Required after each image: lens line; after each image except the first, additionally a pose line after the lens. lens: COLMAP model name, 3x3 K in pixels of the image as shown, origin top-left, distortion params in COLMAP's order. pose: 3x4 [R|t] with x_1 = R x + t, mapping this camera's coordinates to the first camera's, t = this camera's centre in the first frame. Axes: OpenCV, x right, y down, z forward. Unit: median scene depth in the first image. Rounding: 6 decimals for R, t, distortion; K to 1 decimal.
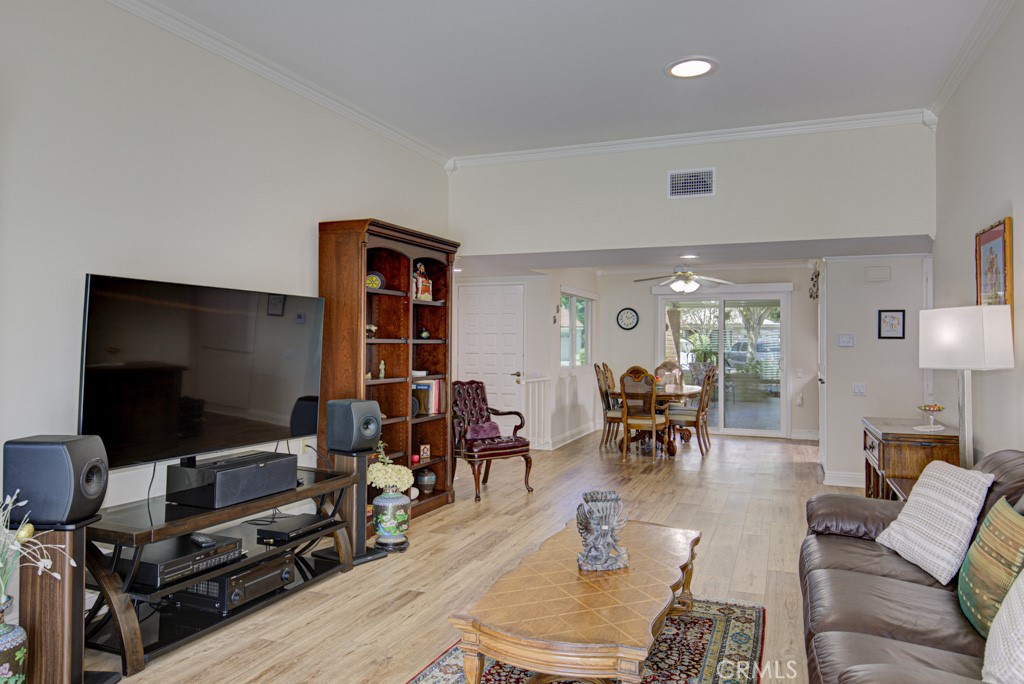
lens RADIAL K [[705.7, 0, 512.0], [0, 705.7, 342.0], [0, 0, 1]] dist [-0.002702, -0.001723]
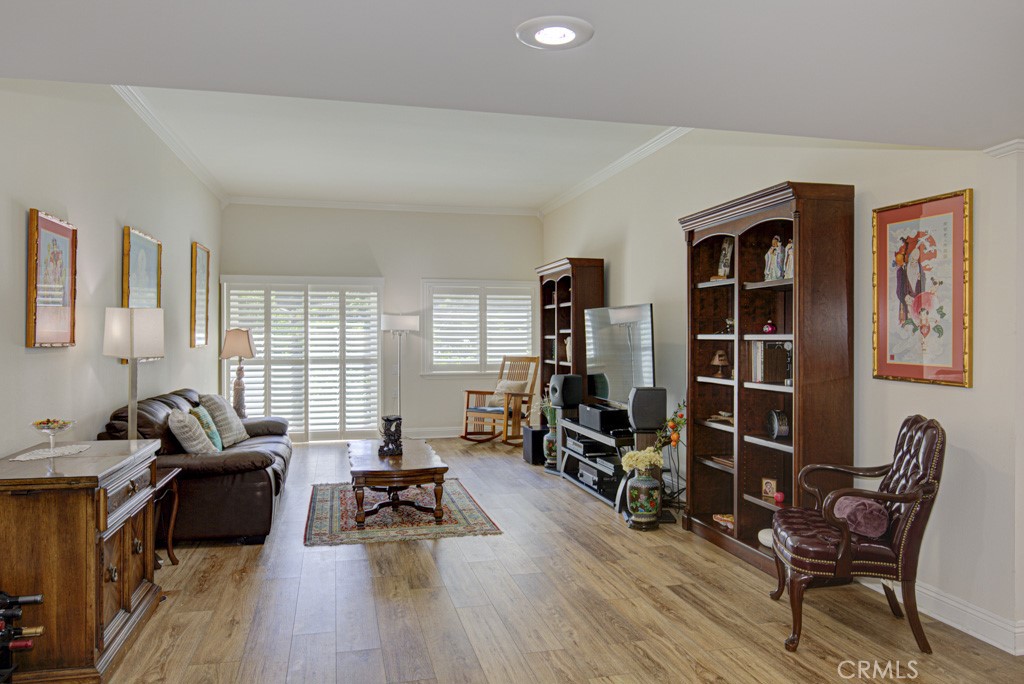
lens RADIAL K [[705.7, 0, 512.0], [0, 705.7, 342.0], [0, 0, 1]] dist [-0.002702, -0.001723]
pose [[-0.807794, 0.000873, -0.589465, 0.545212], [0.005136, 0.999971, -0.005557, 0.007516], [0.589443, -0.007516, -0.807775, 1.492665]]
